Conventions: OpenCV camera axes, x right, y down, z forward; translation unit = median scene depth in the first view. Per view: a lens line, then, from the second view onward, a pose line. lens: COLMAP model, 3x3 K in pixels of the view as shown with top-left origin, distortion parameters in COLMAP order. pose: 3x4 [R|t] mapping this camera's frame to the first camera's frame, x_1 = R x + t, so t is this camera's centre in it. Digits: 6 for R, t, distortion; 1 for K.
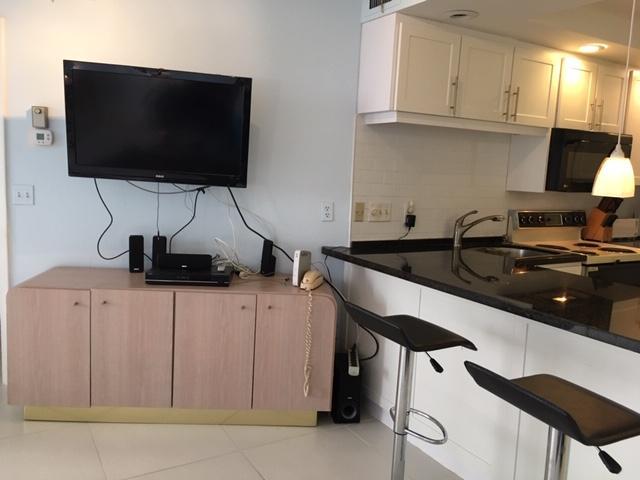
lens RADIAL K [[546.7, 0, 317.4], [0, 546.7, 239.5], [0, 0, 1]] dist [0.079273, -0.103336]
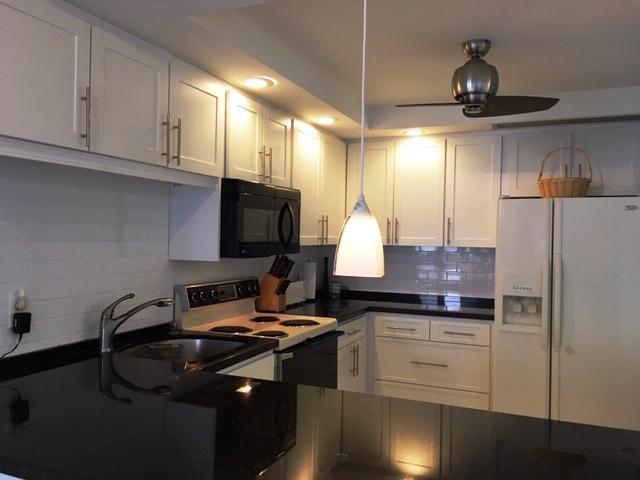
lens RADIAL K [[546.7, 0, 317.4], [0, 546.7, 239.5], [0, 0, 1]] dist [0.079273, -0.103336]
pose [[0.803320, -0.034673, 0.594538, 0.070248], [0.096329, 0.992723, -0.072262, -0.046813], [-0.587706, 0.115321, 0.800814, 0.311114]]
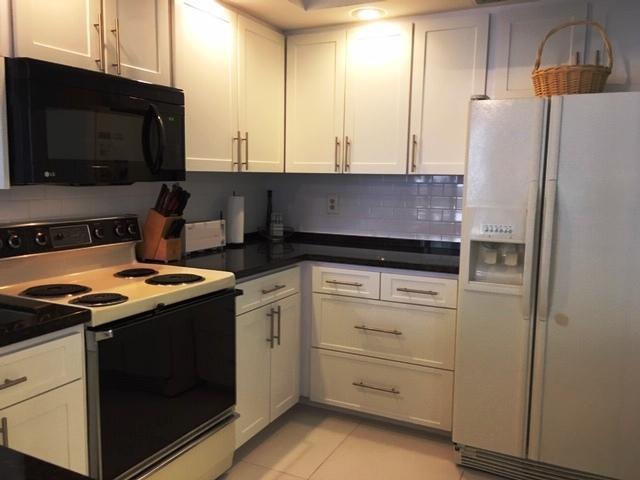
lens RADIAL K [[546.7, 0, 317.4], [0, 546.7, 239.5], [0, 0, 1]] dist [0.079273, -0.103336]
pose [[0.835134, -0.096894, 0.541444, 0.369090], [0.094474, 0.995002, 0.032343, -0.029665], [-0.541872, 0.024141, 0.840114, 0.435111]]
